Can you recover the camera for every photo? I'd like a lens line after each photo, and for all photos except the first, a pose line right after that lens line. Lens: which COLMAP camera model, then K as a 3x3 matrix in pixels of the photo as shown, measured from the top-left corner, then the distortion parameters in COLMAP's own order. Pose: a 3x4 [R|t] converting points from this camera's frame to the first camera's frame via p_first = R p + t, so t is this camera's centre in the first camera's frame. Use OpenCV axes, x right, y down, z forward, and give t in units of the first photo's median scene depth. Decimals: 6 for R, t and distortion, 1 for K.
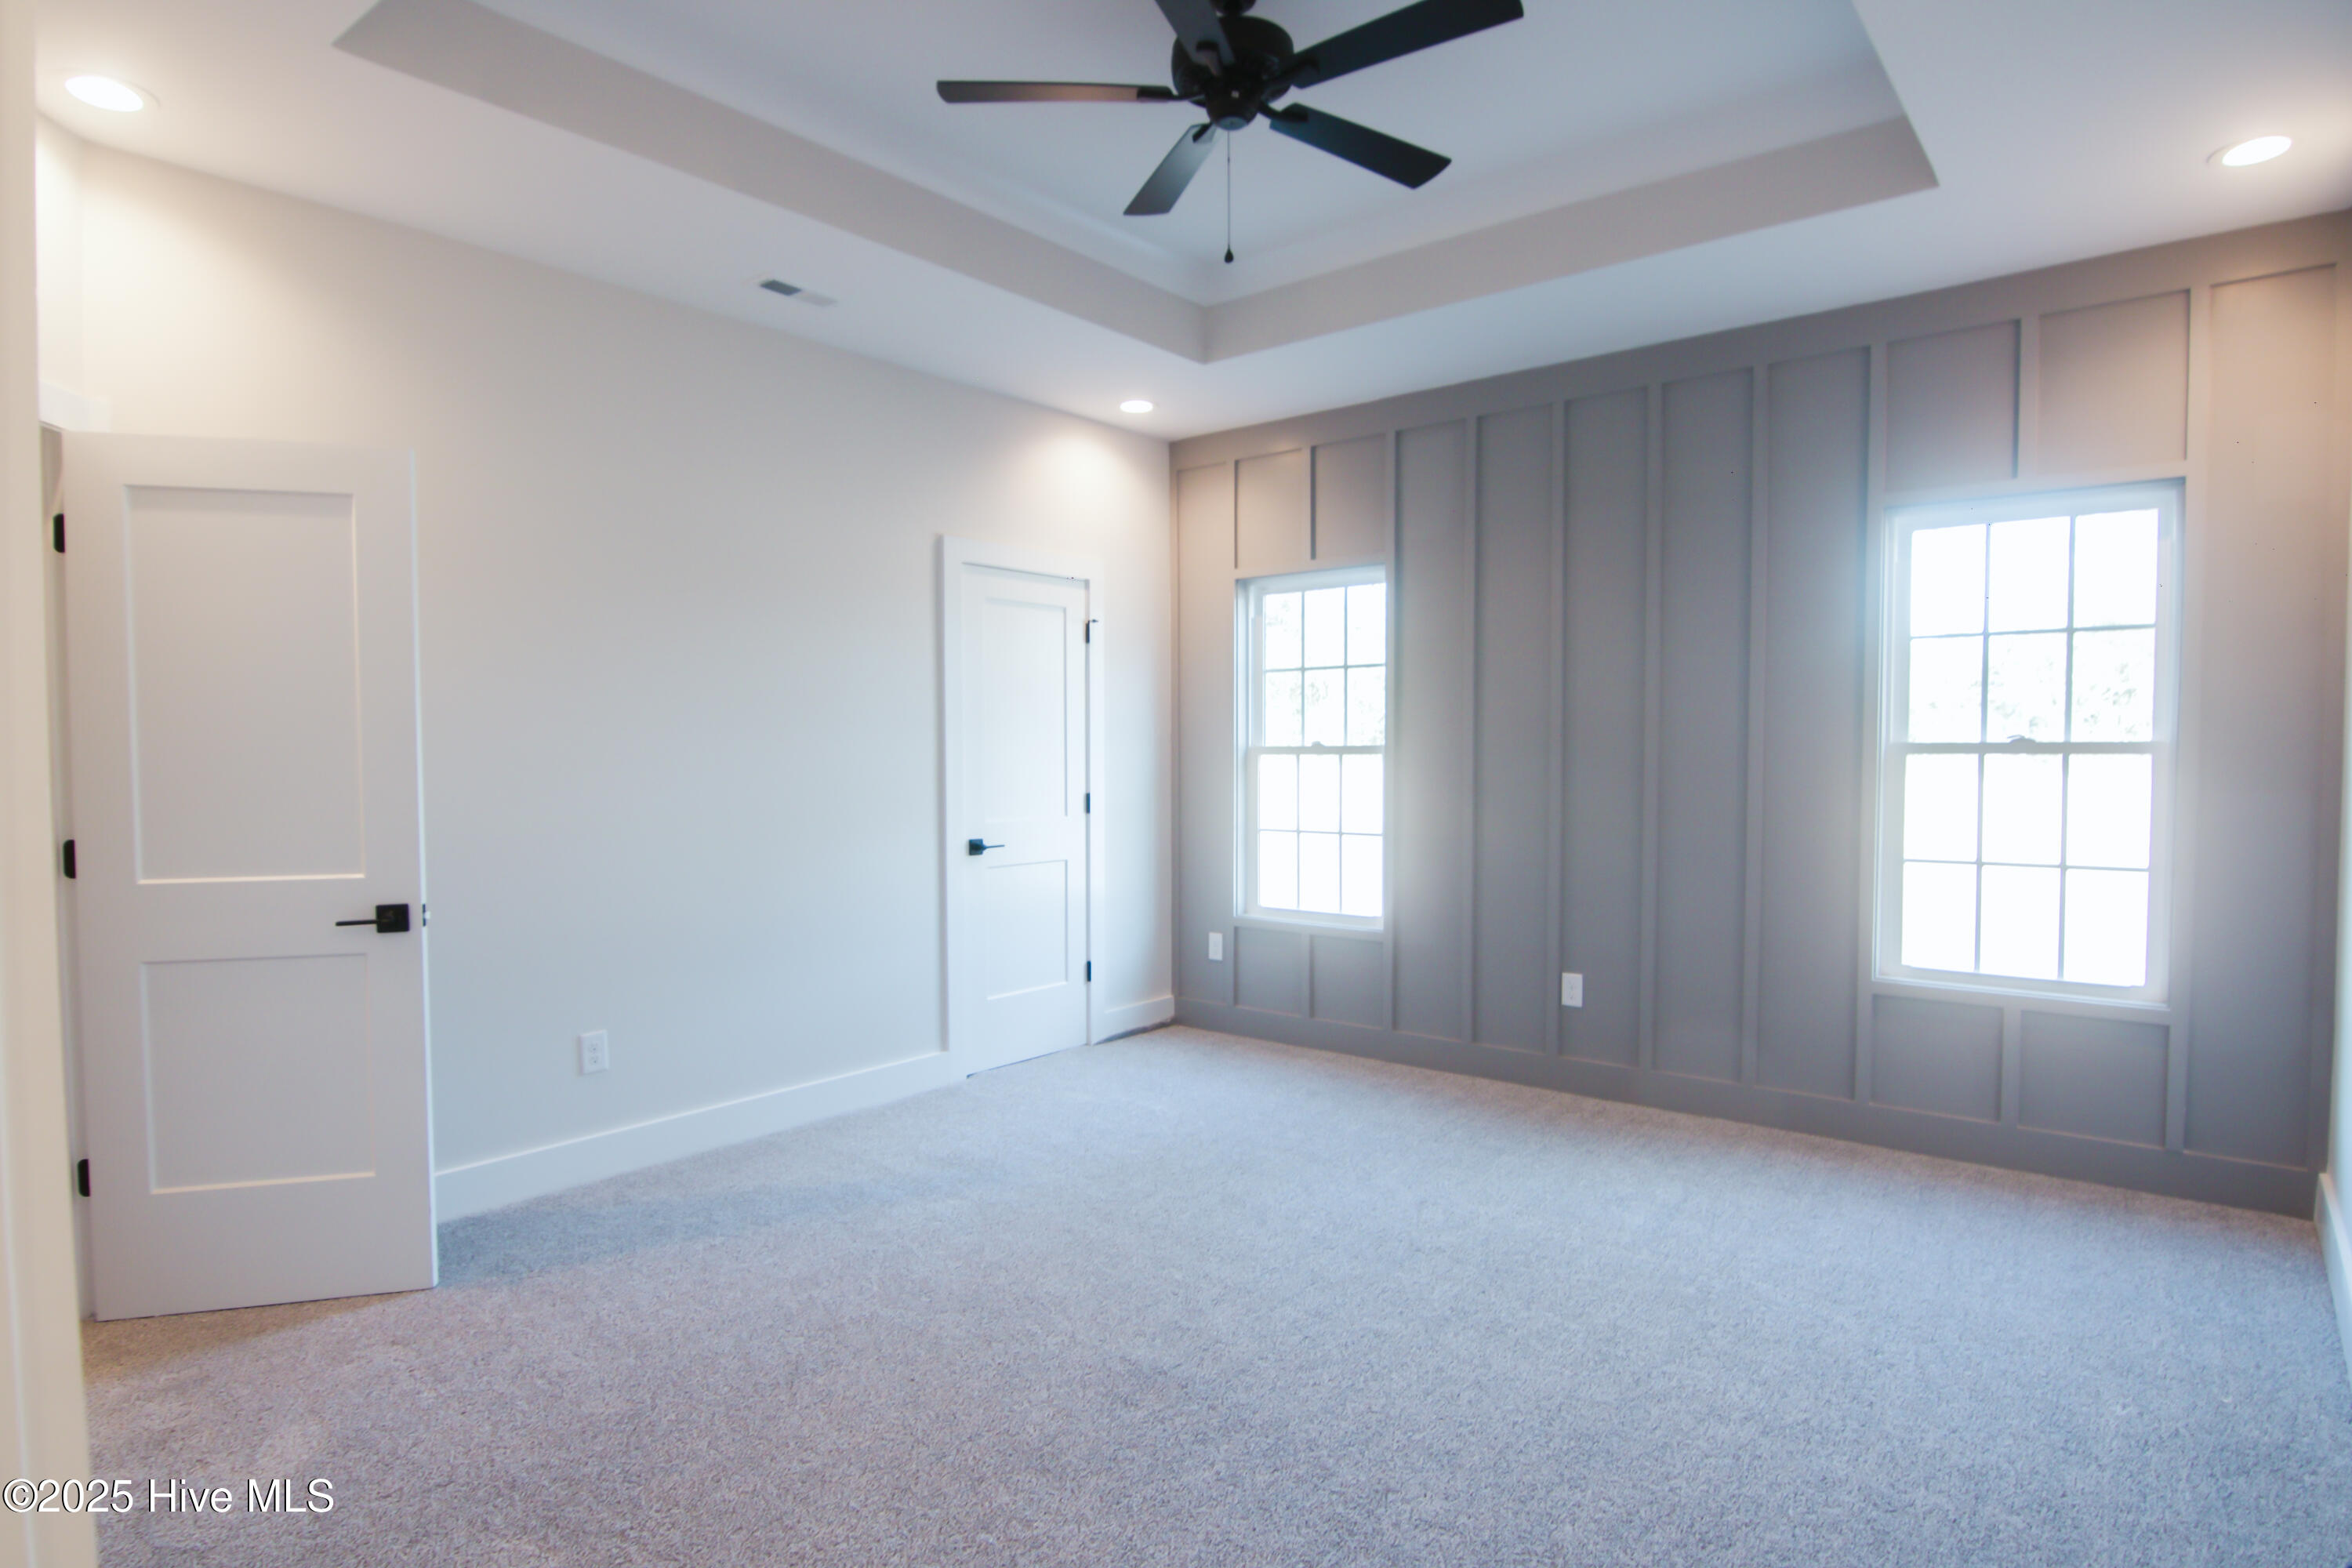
lens RADIAL K [[1269.4, 0, 1176.0], [0, 1269.4, 784.0], [0, 0, 1]] dist [-0.001646, -0.000134]
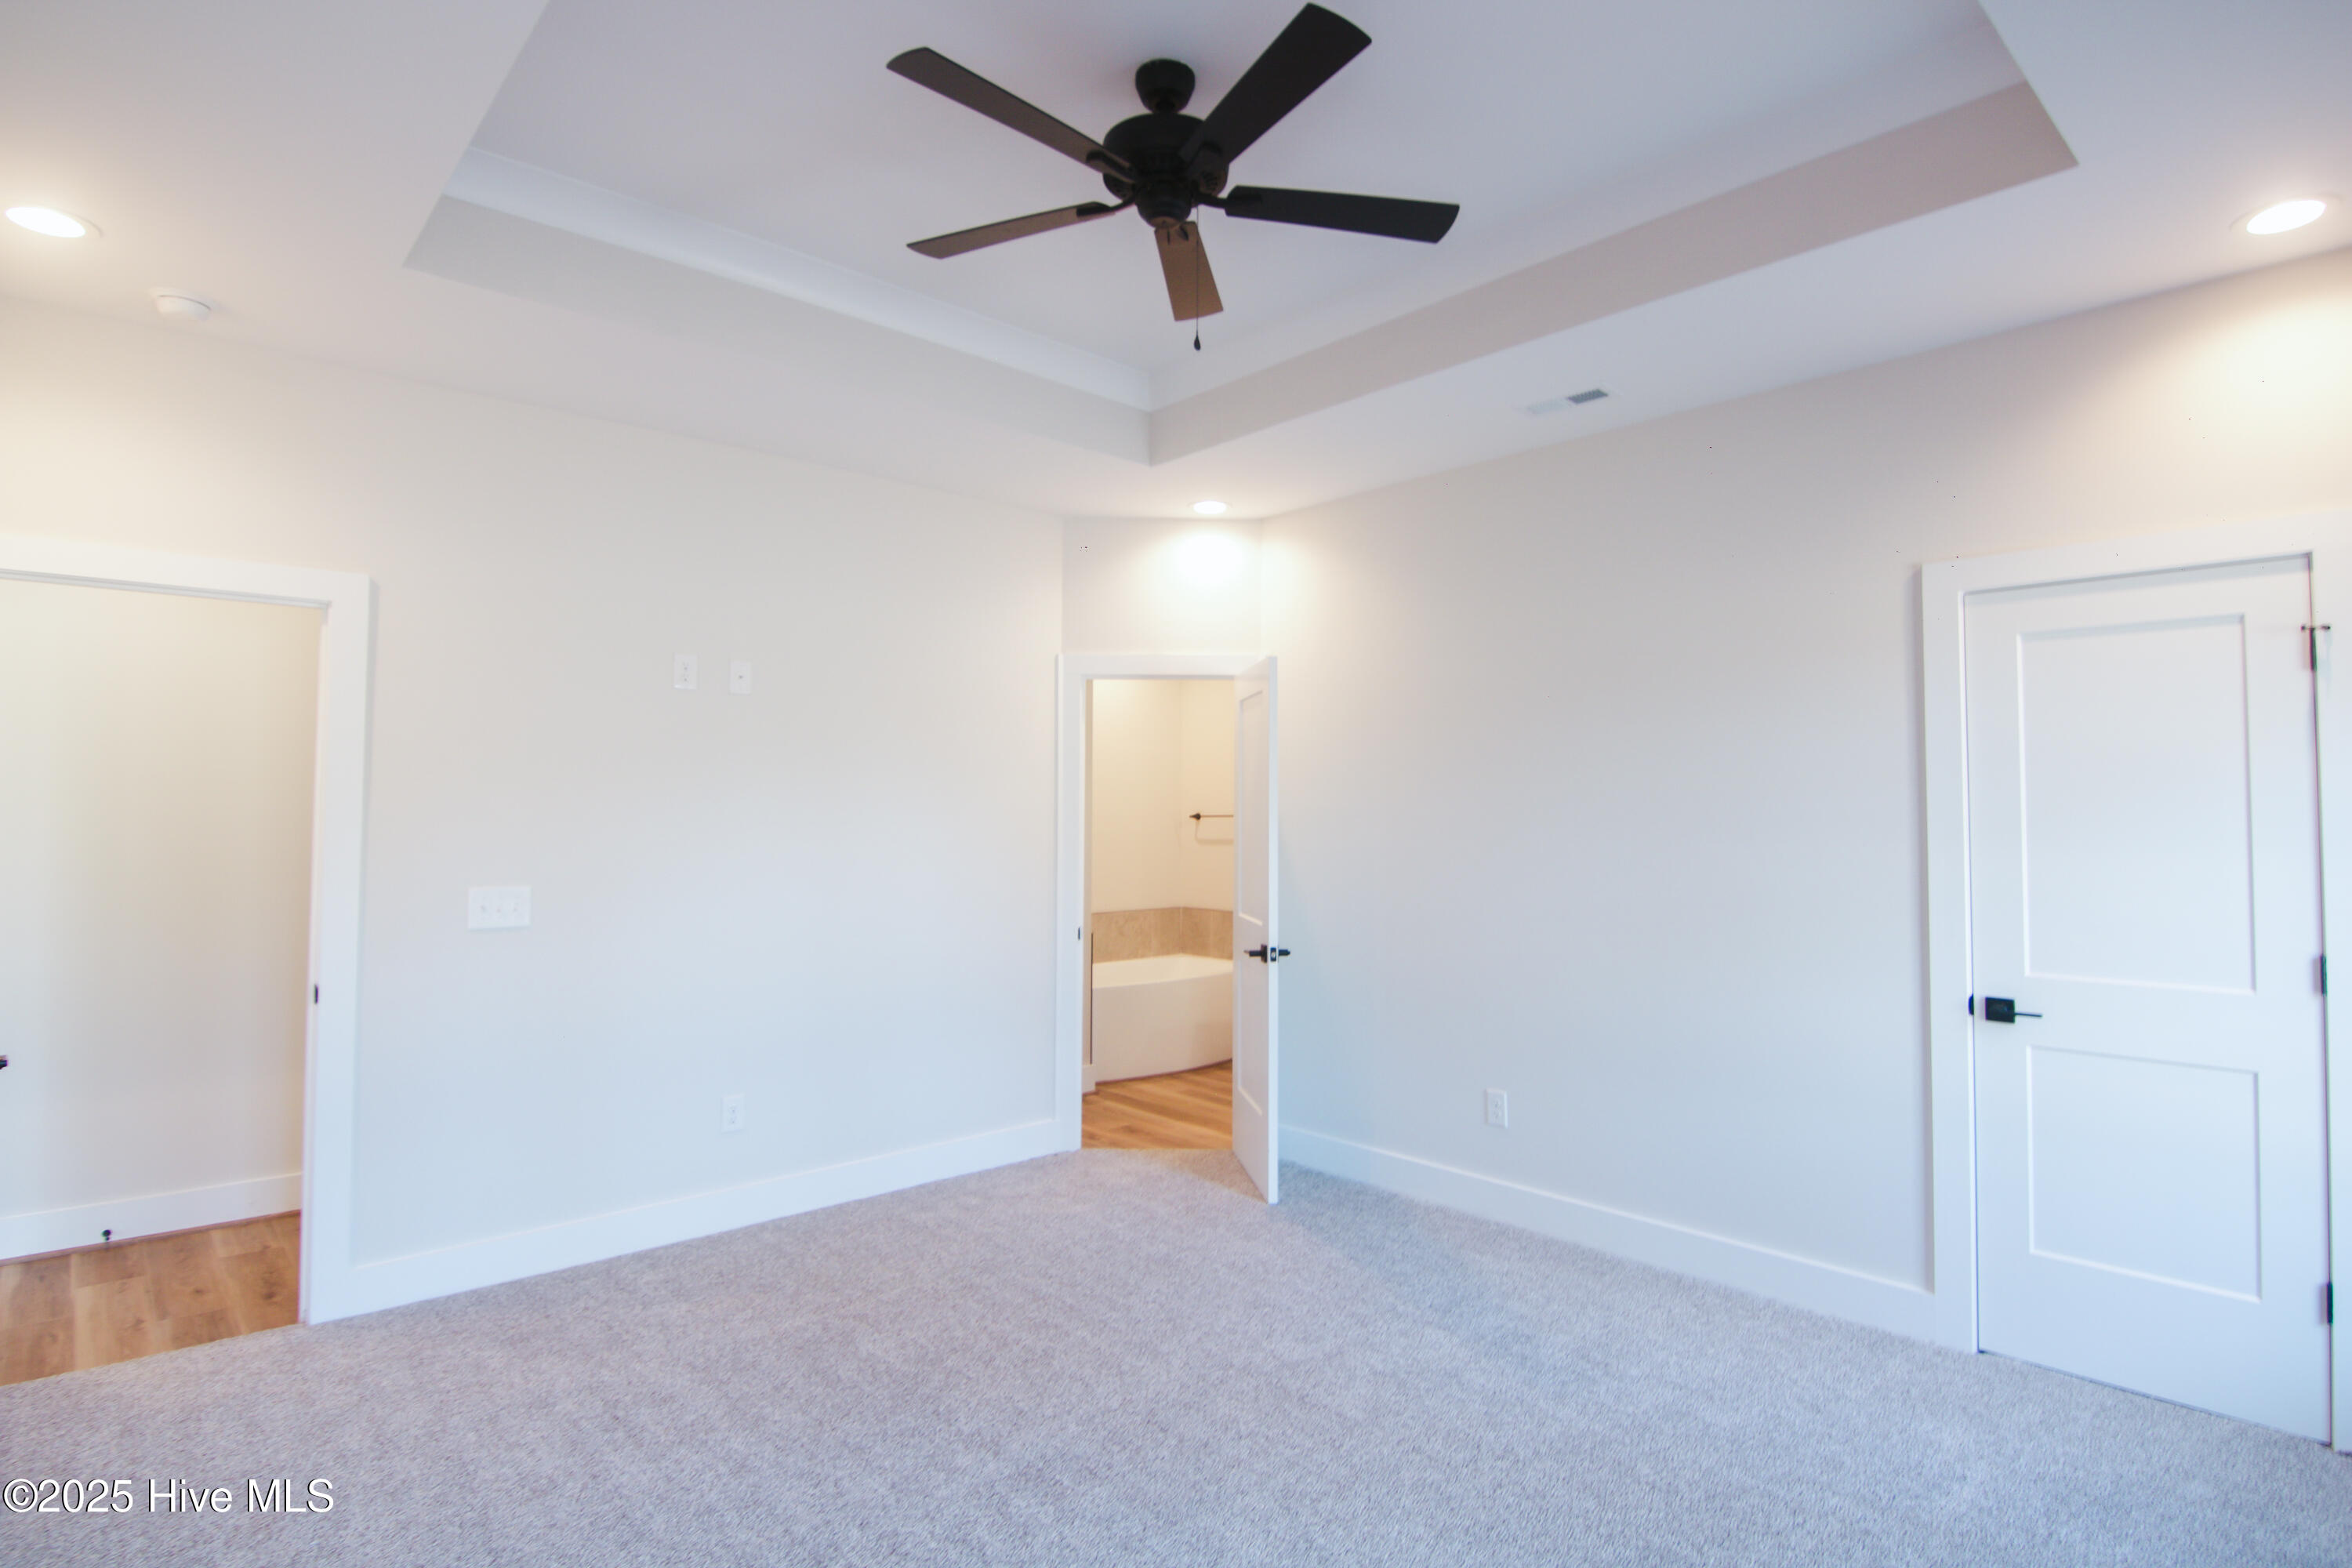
lens RADIAL K [[1194.1, 0, 1181.8], [0, 1194.1, 766.5], [0, 0, 1]] dist [-0.001715, -0.014694]
pose [[-0.142972, -0.039299, -0.988946, 0.539677], [-0.030300, 0.998917, -0.035315, -0.044417], [0.989263, 0.024916, -0.144007, 0.679064]]
